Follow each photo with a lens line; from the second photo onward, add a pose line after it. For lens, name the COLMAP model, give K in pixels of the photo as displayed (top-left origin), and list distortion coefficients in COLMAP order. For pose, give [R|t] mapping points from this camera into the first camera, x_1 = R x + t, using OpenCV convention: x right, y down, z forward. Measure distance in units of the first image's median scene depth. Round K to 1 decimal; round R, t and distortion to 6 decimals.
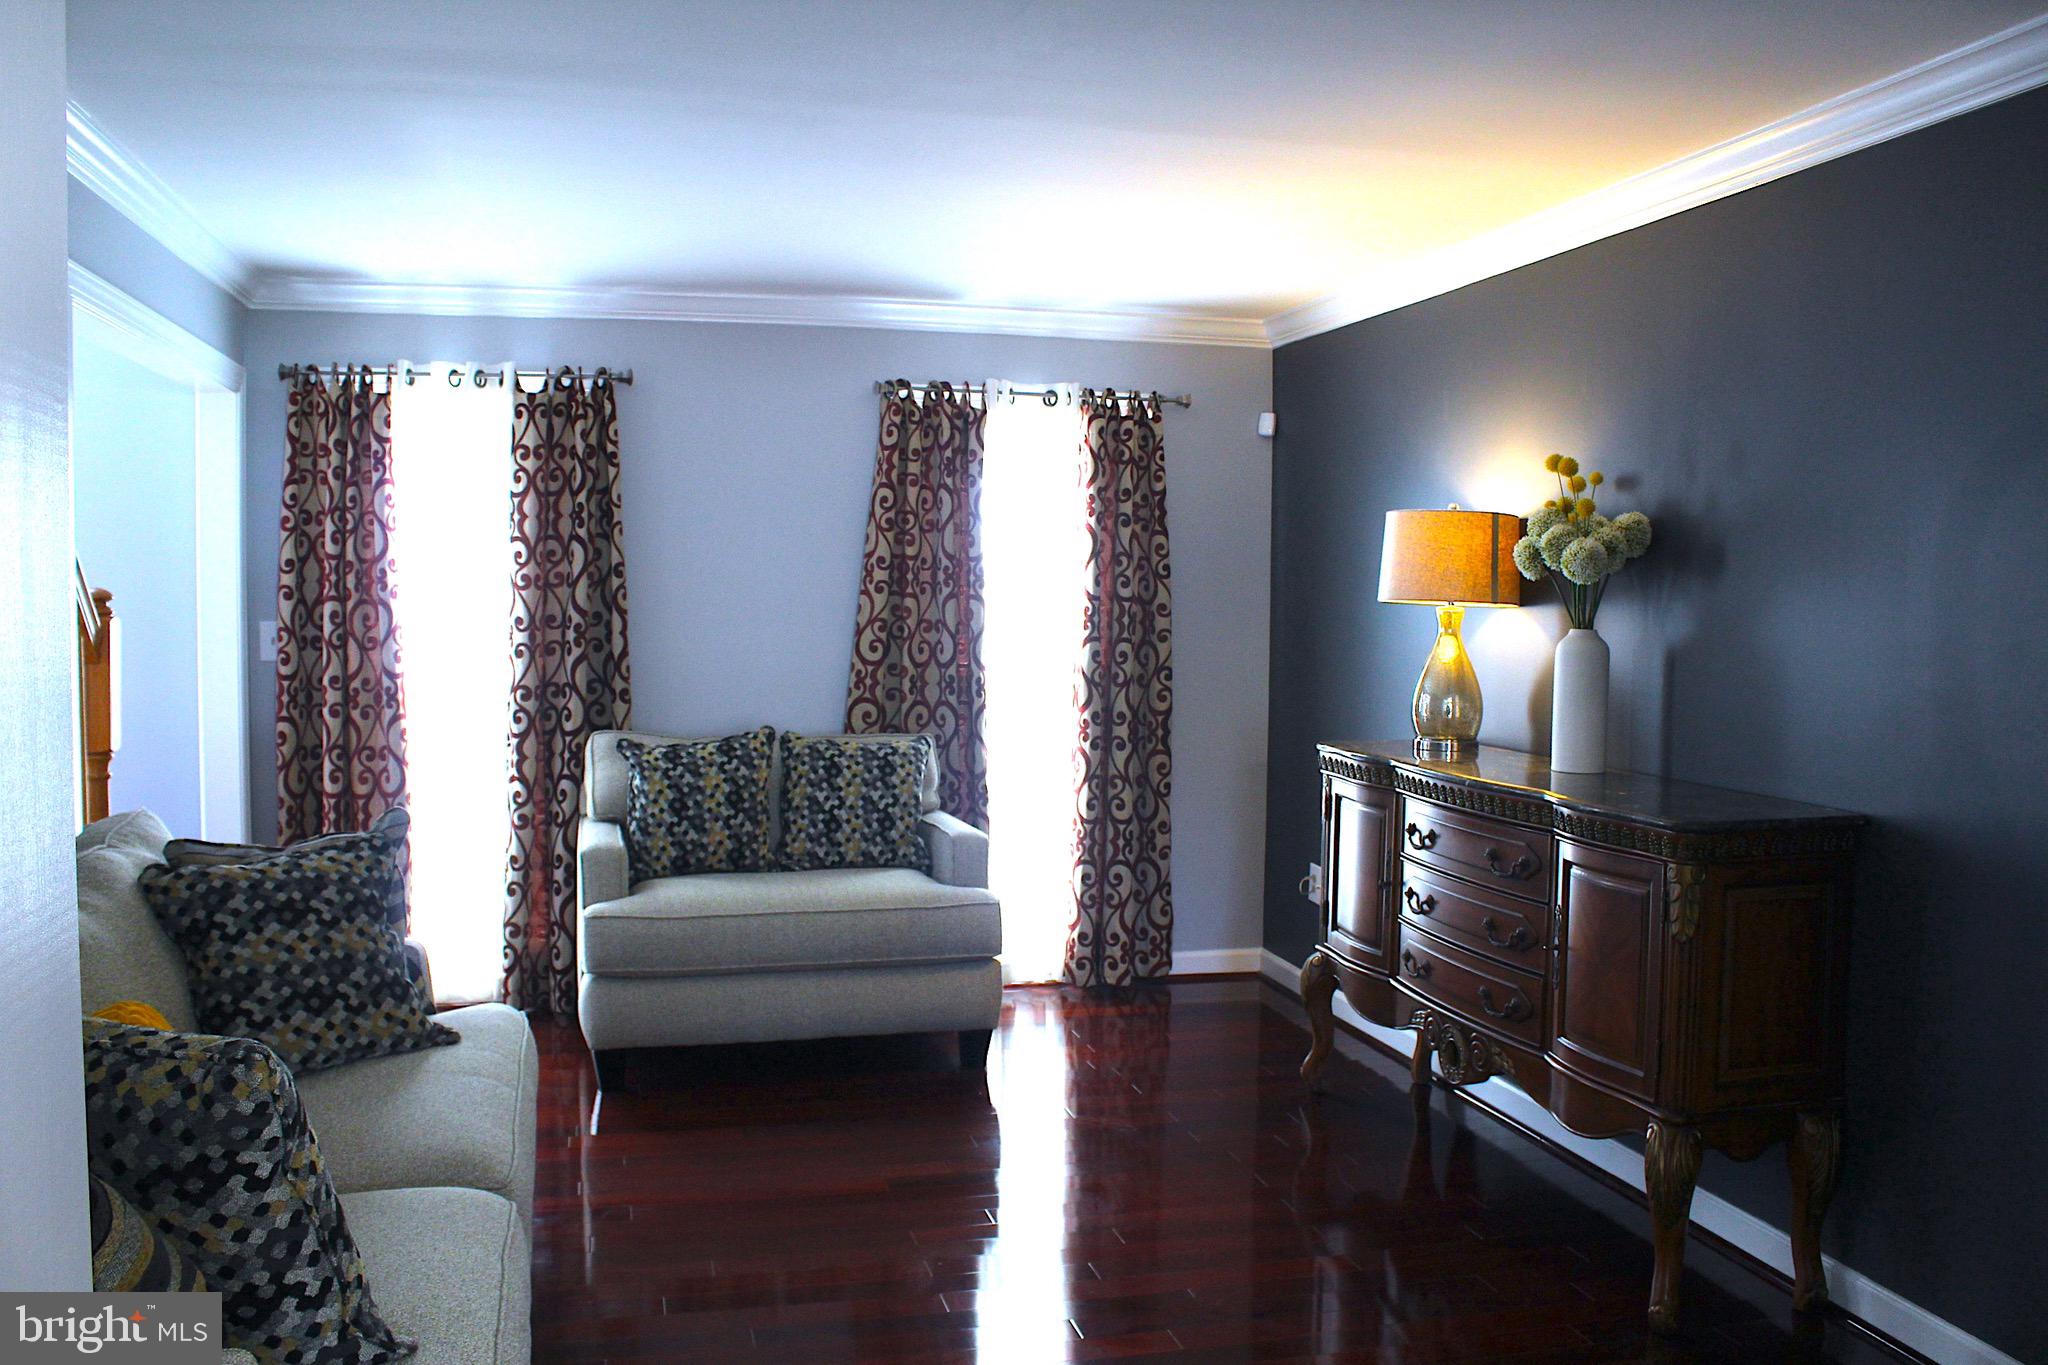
lens RADIAL K [[1702.4, 0, 1024.0], [0, 1702.4, 682.5], [0, 0, 1]] dist [-0.175965, 0.168111]
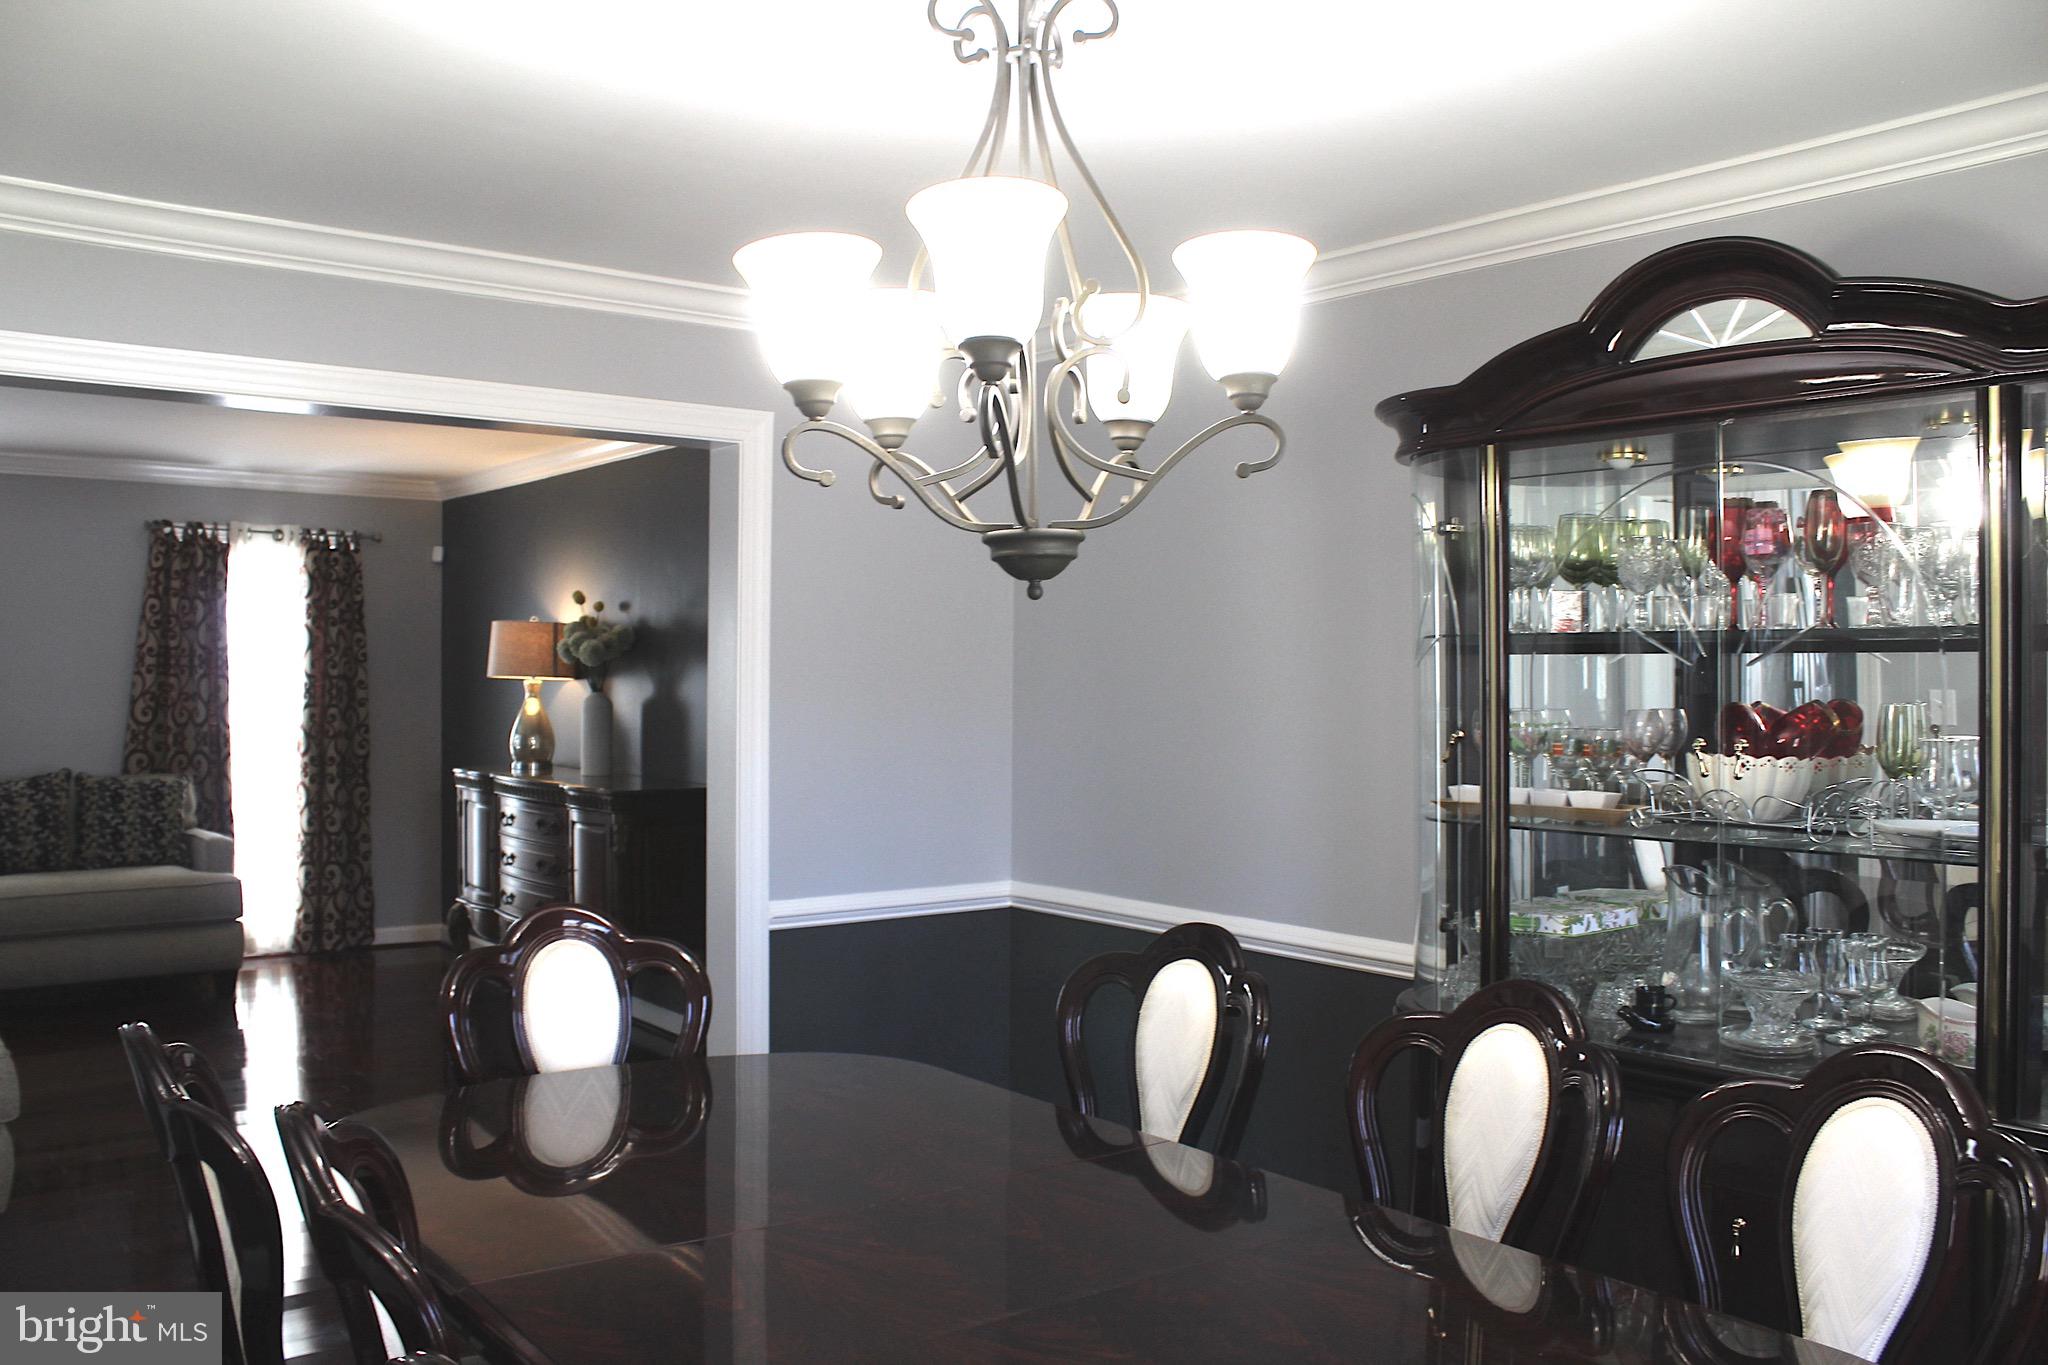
lens RADIAL K [[1702.4, 0, 1024.0], [0, 1702.4, 682.5], [0, 0, 1]] dist [-0.175965, 0.168111]
pose [[0.911659, -0.006922, 0.410889, 0.015771], [0.025506, 0.998883, -0.039765, 0.026056], [-0.410155, 0.046733, 0.910818, -0.512353]]
